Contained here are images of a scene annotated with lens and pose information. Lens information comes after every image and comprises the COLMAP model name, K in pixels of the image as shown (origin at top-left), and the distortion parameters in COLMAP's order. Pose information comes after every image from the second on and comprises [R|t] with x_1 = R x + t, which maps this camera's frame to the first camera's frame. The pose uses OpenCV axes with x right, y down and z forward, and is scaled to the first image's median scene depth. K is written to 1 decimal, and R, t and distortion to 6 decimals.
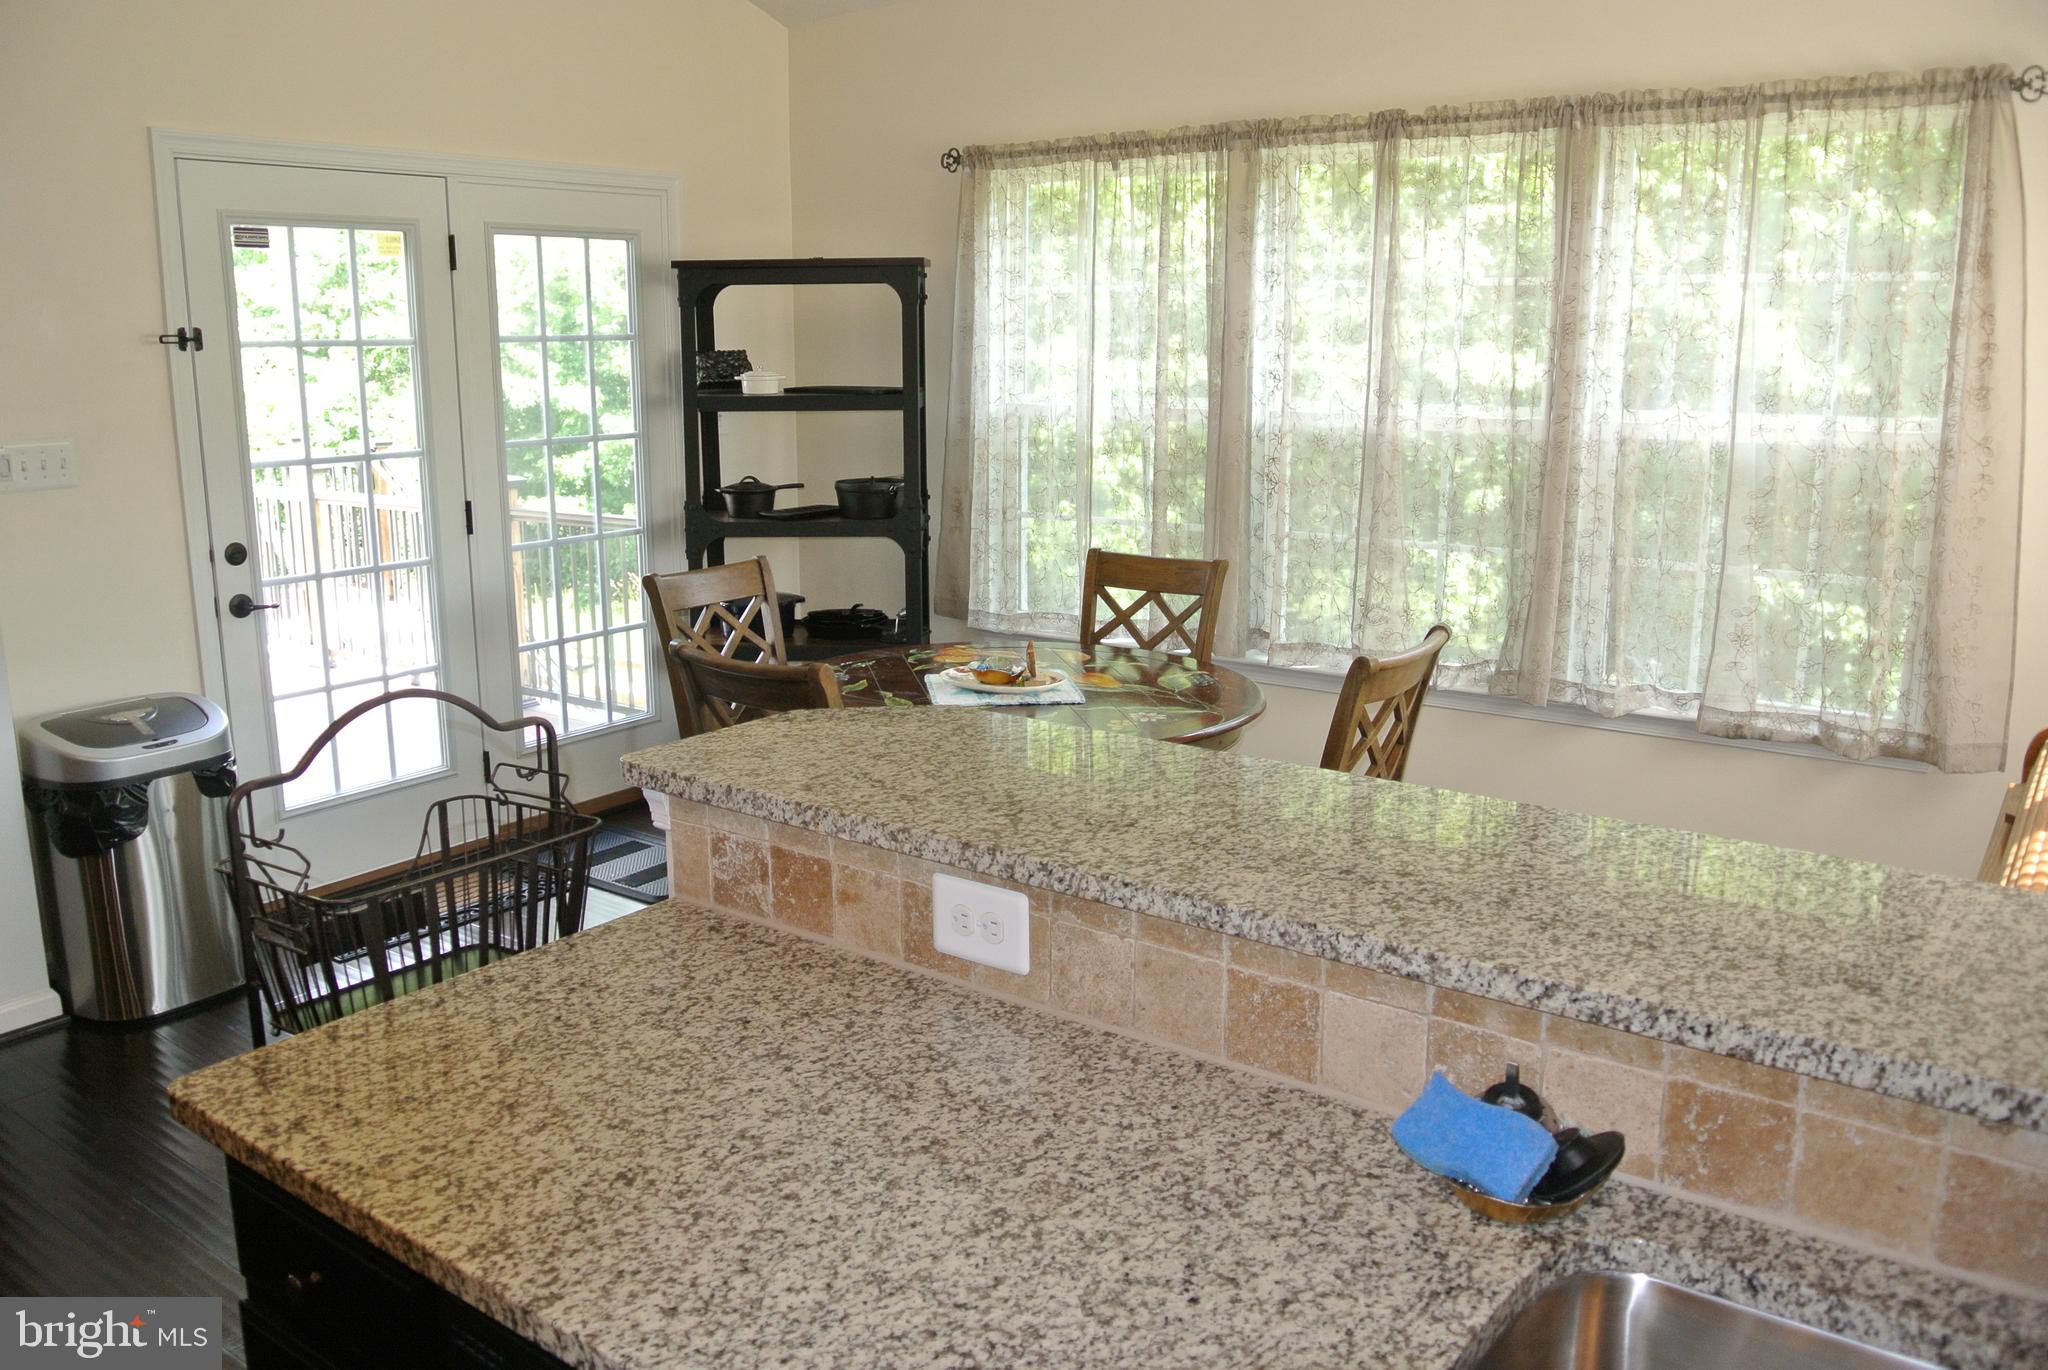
lens RADIAL K [[1585.2, 0, 1004.8], [0, 1585.2, 649.5], [0, 0, 1]] dist [-0.086972, 0.037880]
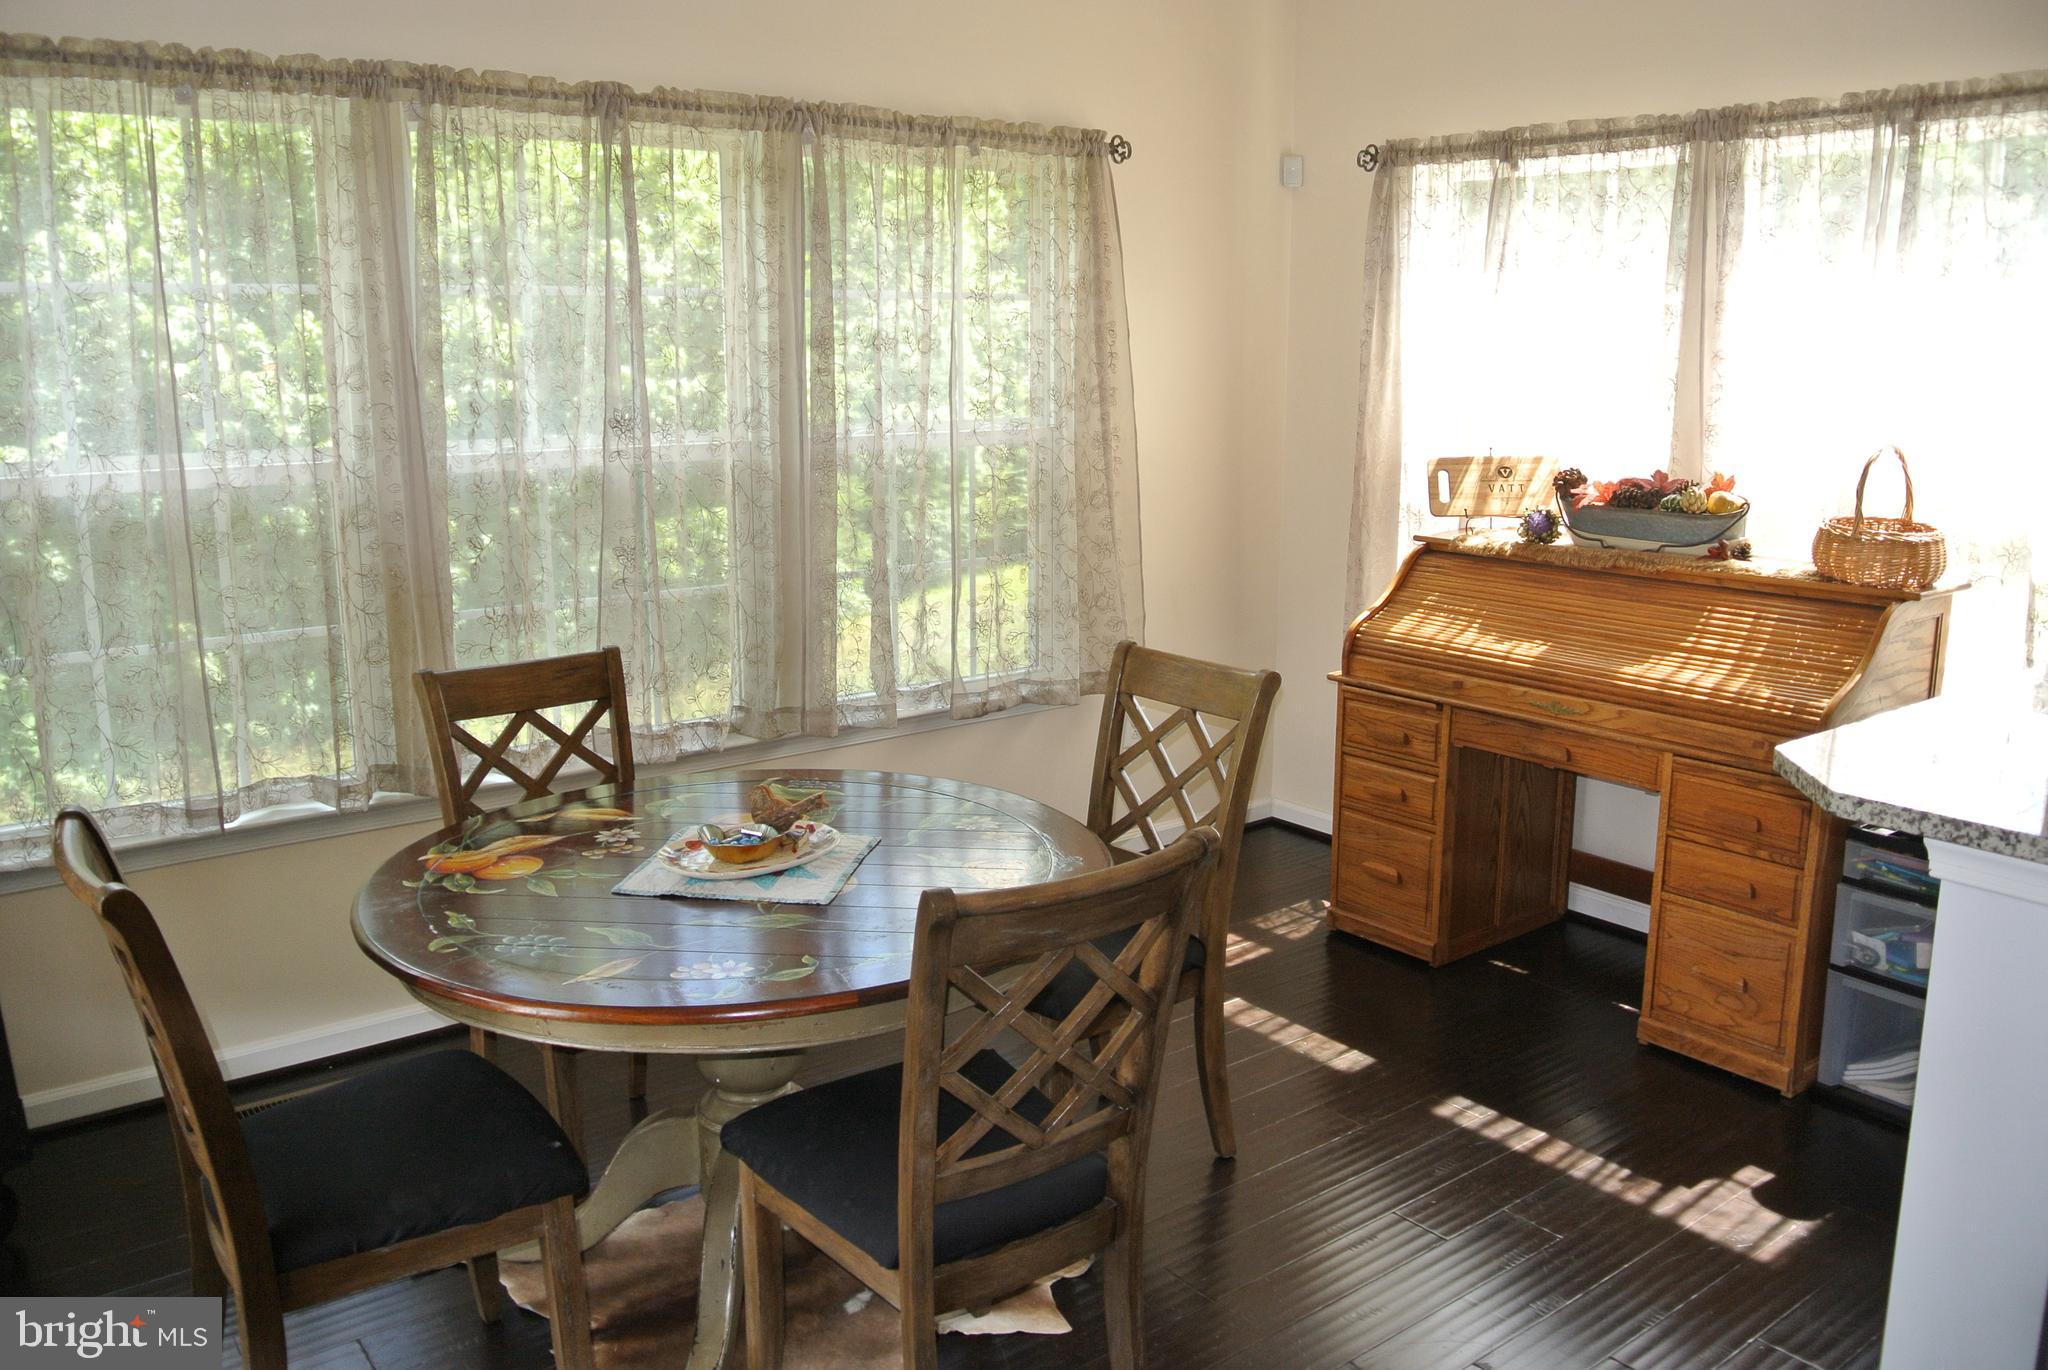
lens RADIAL K [[1585.2, 0, 1009.5], [0, 1585.2, 667.0], [0, 0, 1]] dist [-0.086972, 0.037880]
pose [[0.288139, -0.187175, 0.939117, -0.513345], [0.187263, 0.972789, 0.136430, -0.112616], [-0.939100, 0.136551, 0.315350, 0.563463]]
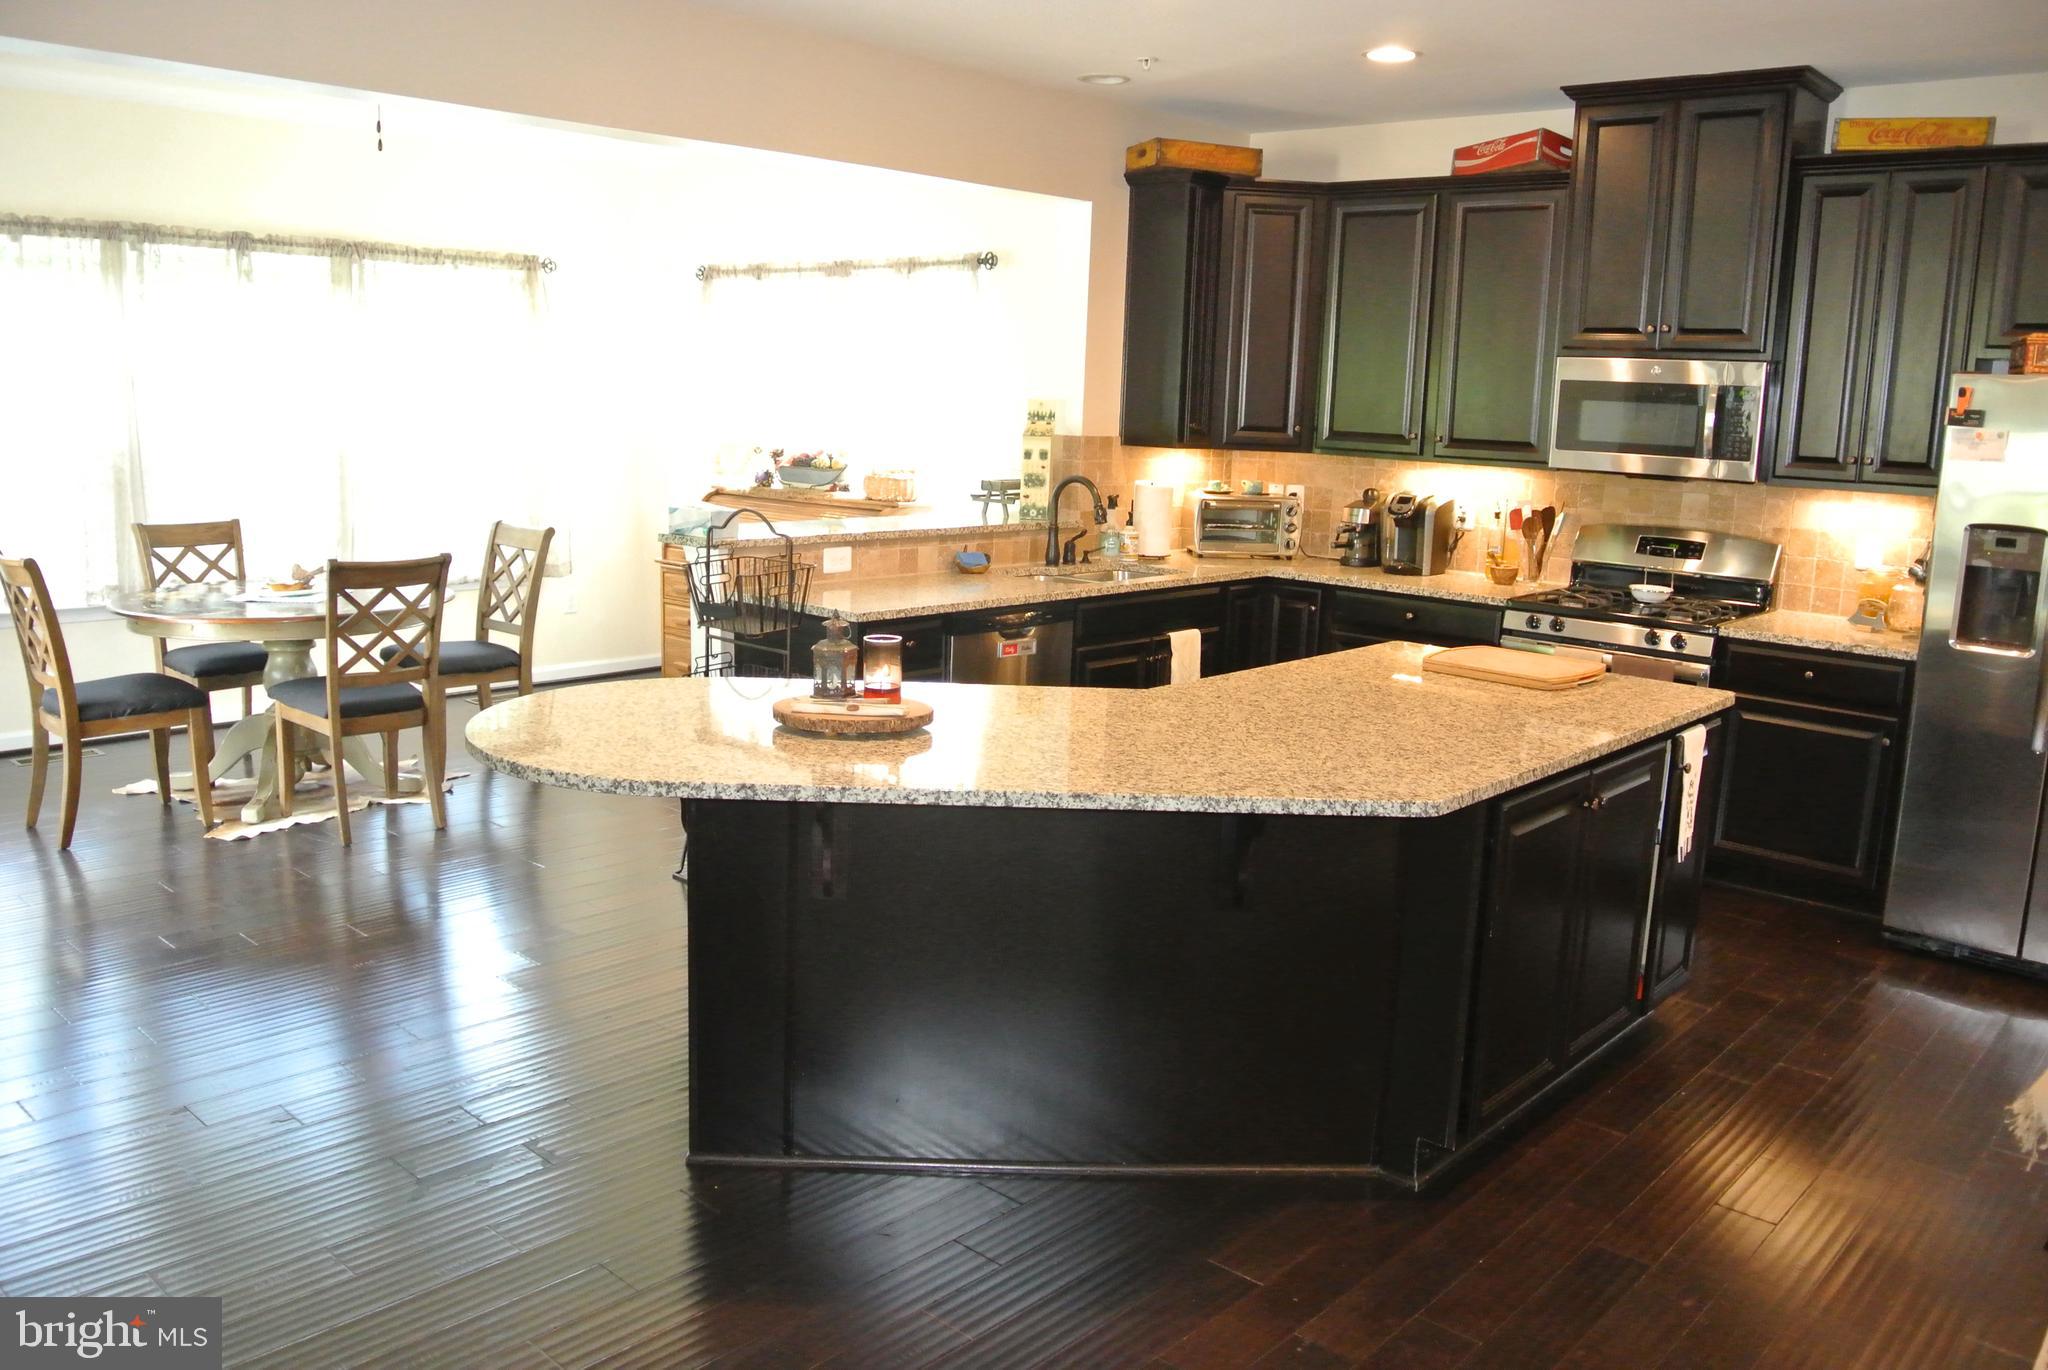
lens RADIAL K [[1585.2, 0, 1003.2], [0, 1585.2, 668.4], [0, 0, 1]] dist [-0.086972, 0.037880]
pose [[0.118119, -0.165334, 0.979139, -1.242414], [0.161387, 0.976128, 0.145356, -0.013614], [-0.979797, 0.140851, 0.141982, 0.073949]]
